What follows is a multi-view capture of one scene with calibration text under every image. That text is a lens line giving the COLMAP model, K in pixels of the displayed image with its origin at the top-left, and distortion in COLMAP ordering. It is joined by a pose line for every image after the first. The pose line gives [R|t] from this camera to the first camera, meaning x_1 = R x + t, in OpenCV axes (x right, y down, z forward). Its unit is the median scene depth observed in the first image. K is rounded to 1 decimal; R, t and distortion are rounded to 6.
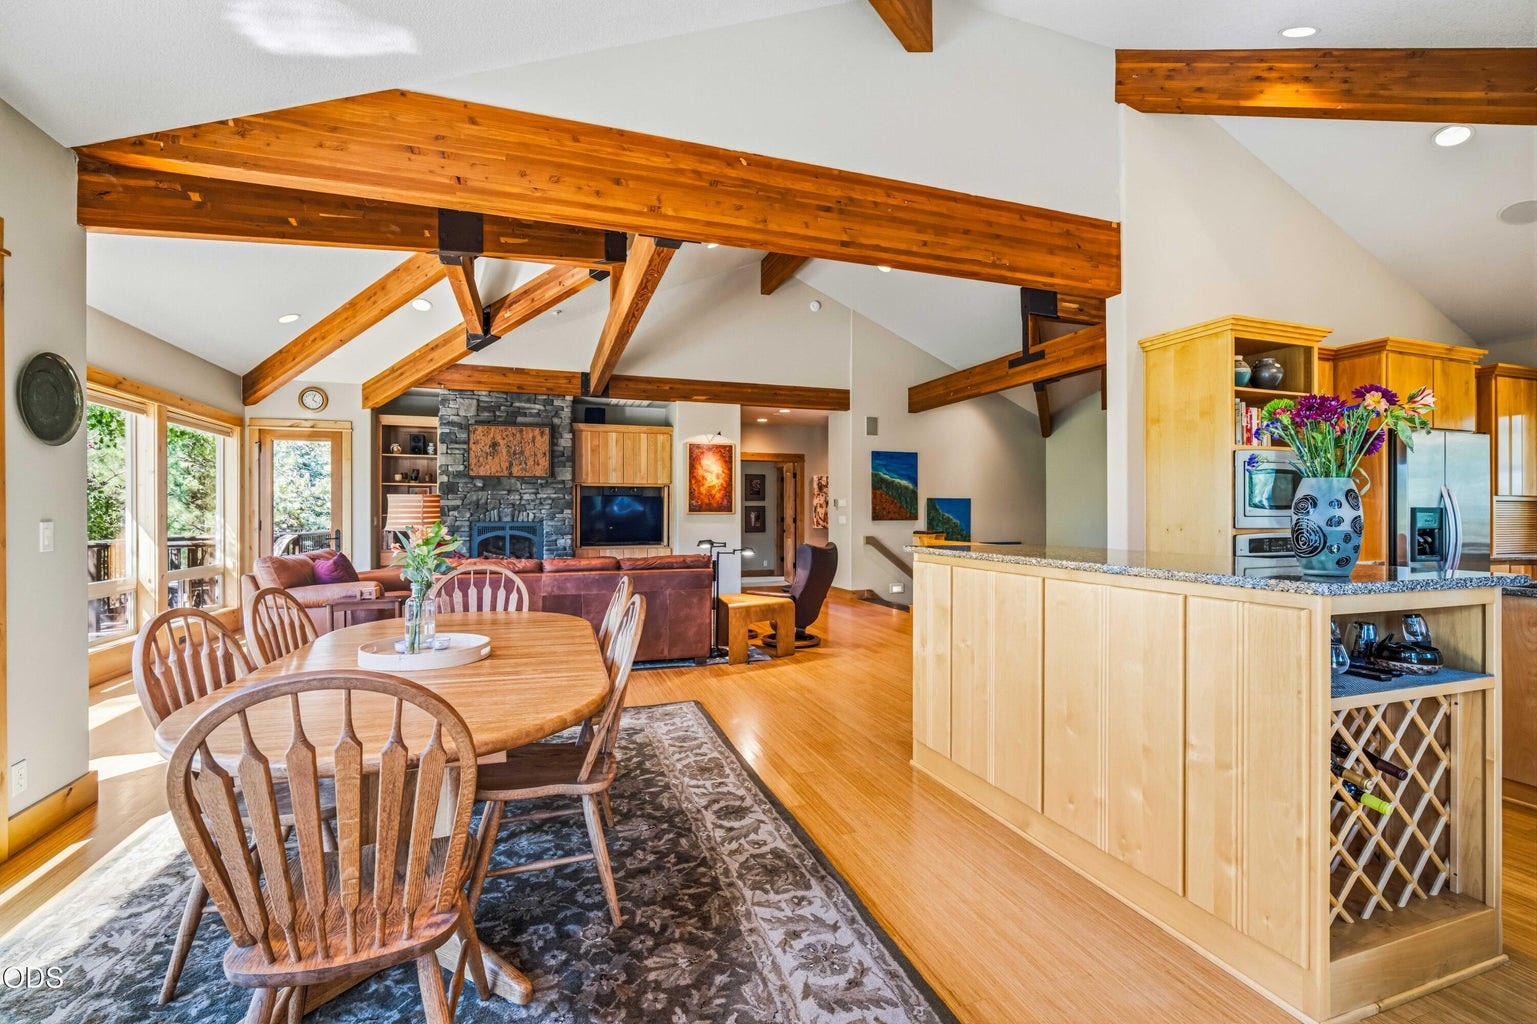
lens RADIAL K [[672.2, 0, 761.3], [0, 672.2, 512.5], [0, 0, 1]] dist [-0.014461, 0.006908]
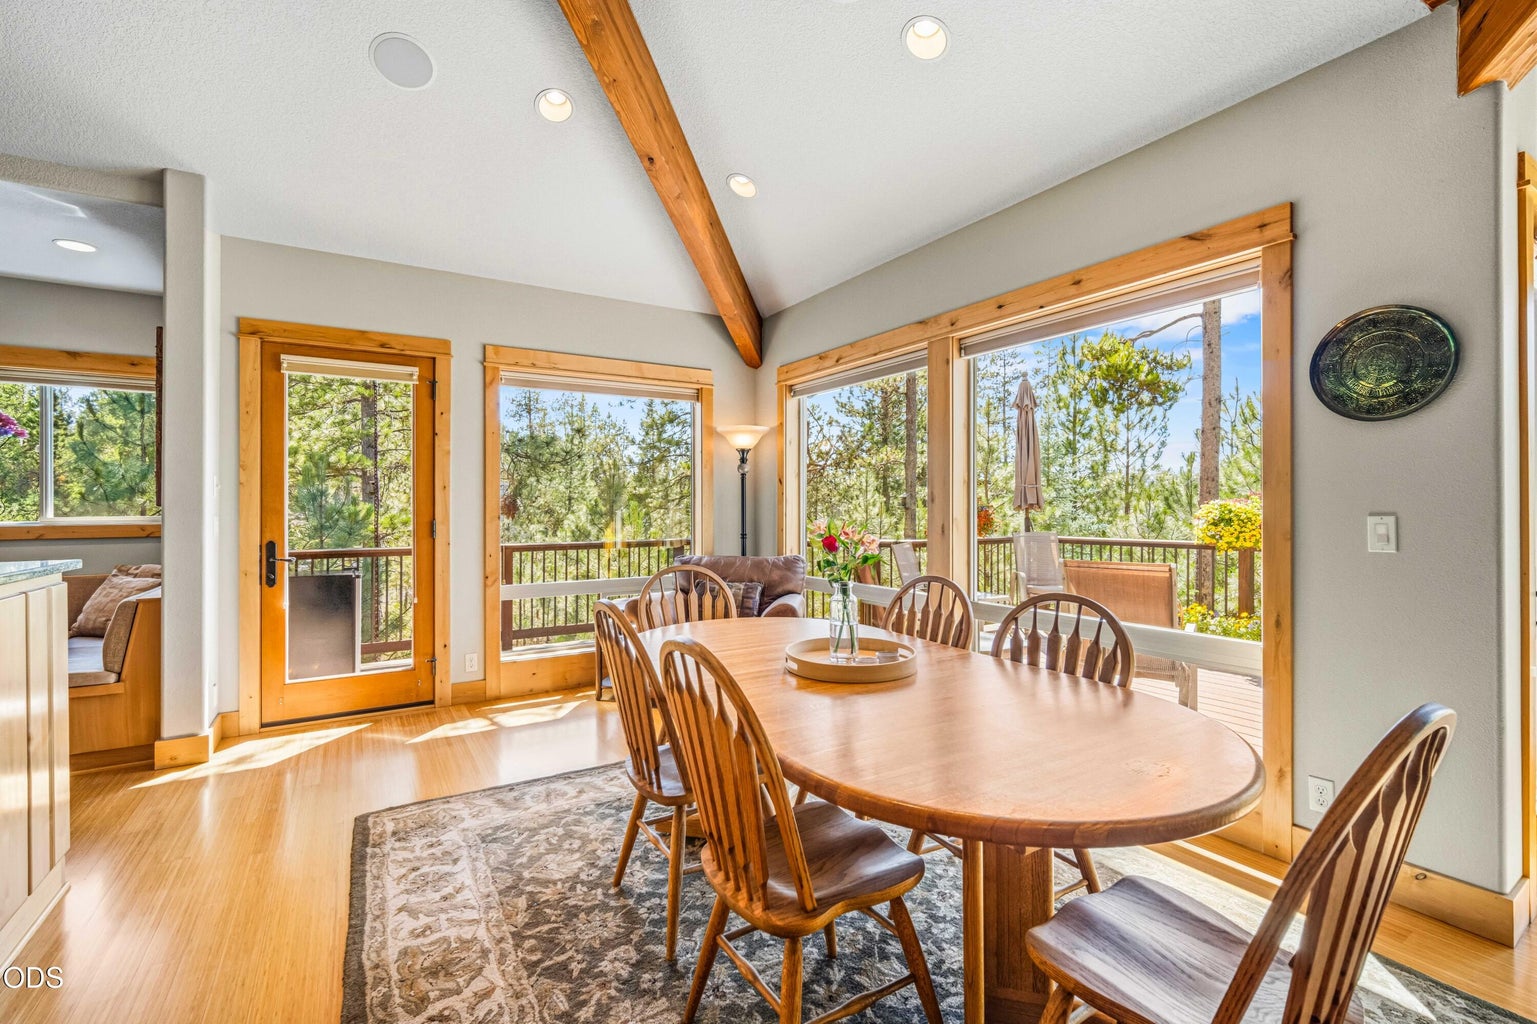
lens RADIAL K [[659.7, 0, 768.5], [0, 659.7, 512.0], [0, 0, 1]] dist [-0.014578, -0.000079]
pose [[-0.972071, 0.006957, -0.234585, -0.059831], [0.006244, 0.999973, 0.003786, 0.001012], [0.234605, 0.002215, -0.972088, 0.603166]]
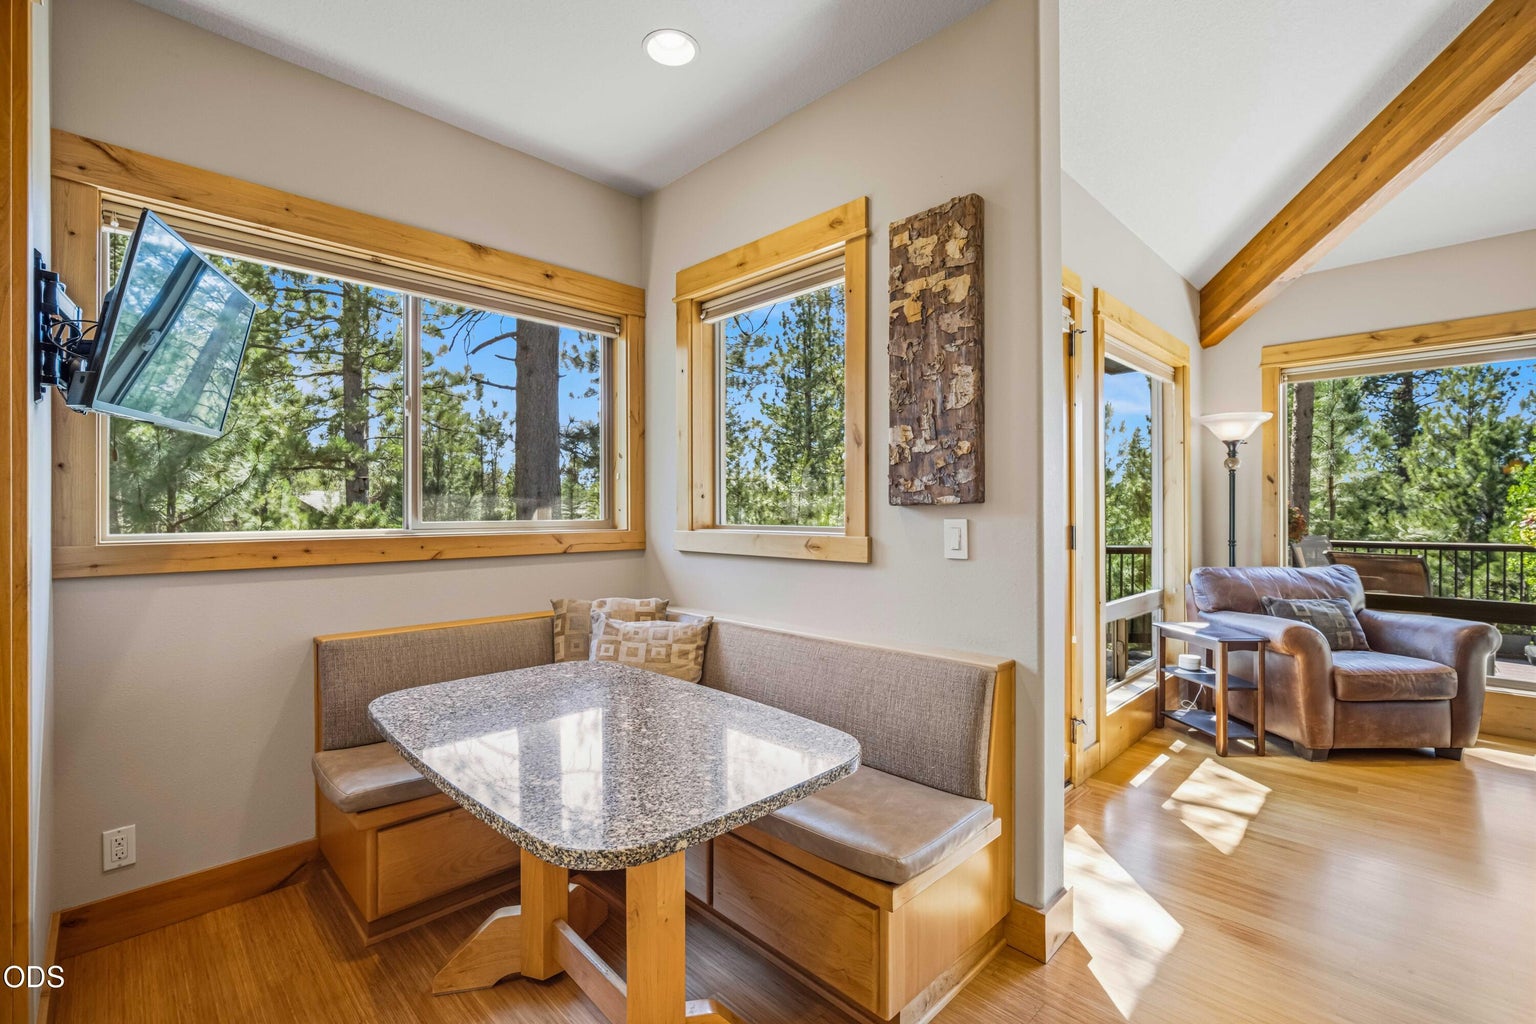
lens RADIAL K [[671.8, 0, 760.8], [0, 671.8, 512.5], [0, 0, 1]] dist [-0.014461, 0.006908]
pose [[-0.899940, 0.003525, -0.436000, 0.461918], [0.004926, 0.999986, -0.002084, 0.000751], [0.435987, -0.004024, -0.899944, 0.258357]]
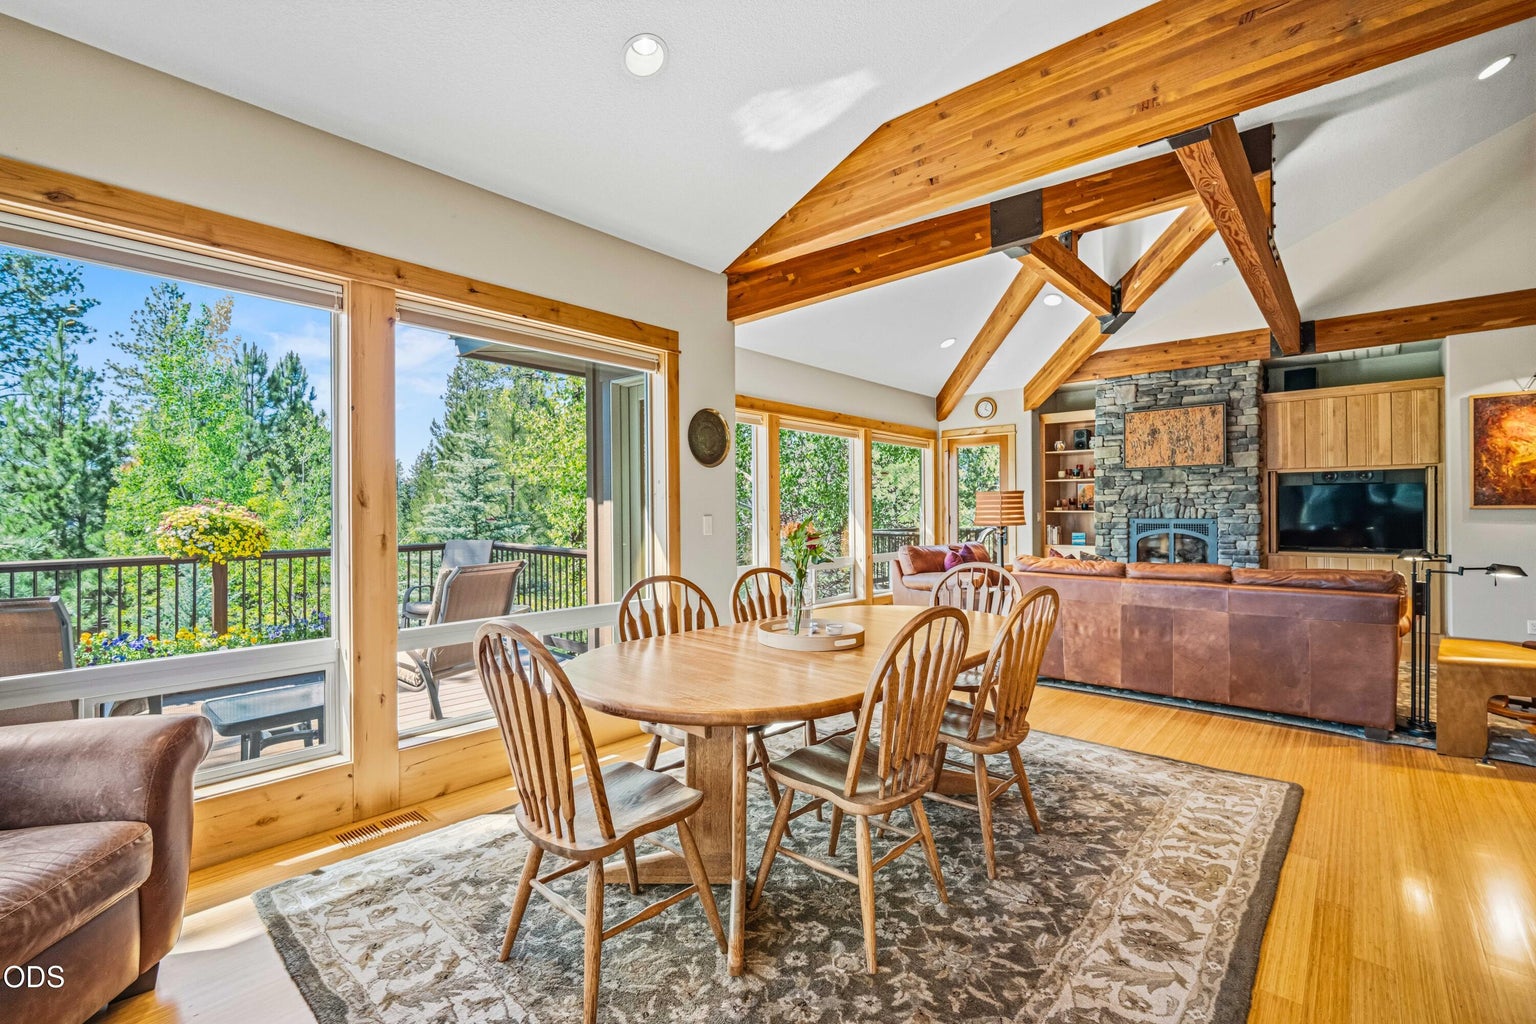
lens RADIAL K [[671.8, 0, 760.8], [0, 671.8, 512.5], [0, 0, 1]] dist [-0.014461, 0.006908]
pose [[0.490692, 0.000059, -0.871333, 0.140197], [0.005352, 0.999981, 0.003082, 0.000347], [0.871317, -0.006176, 0.490682, 0.125558]]
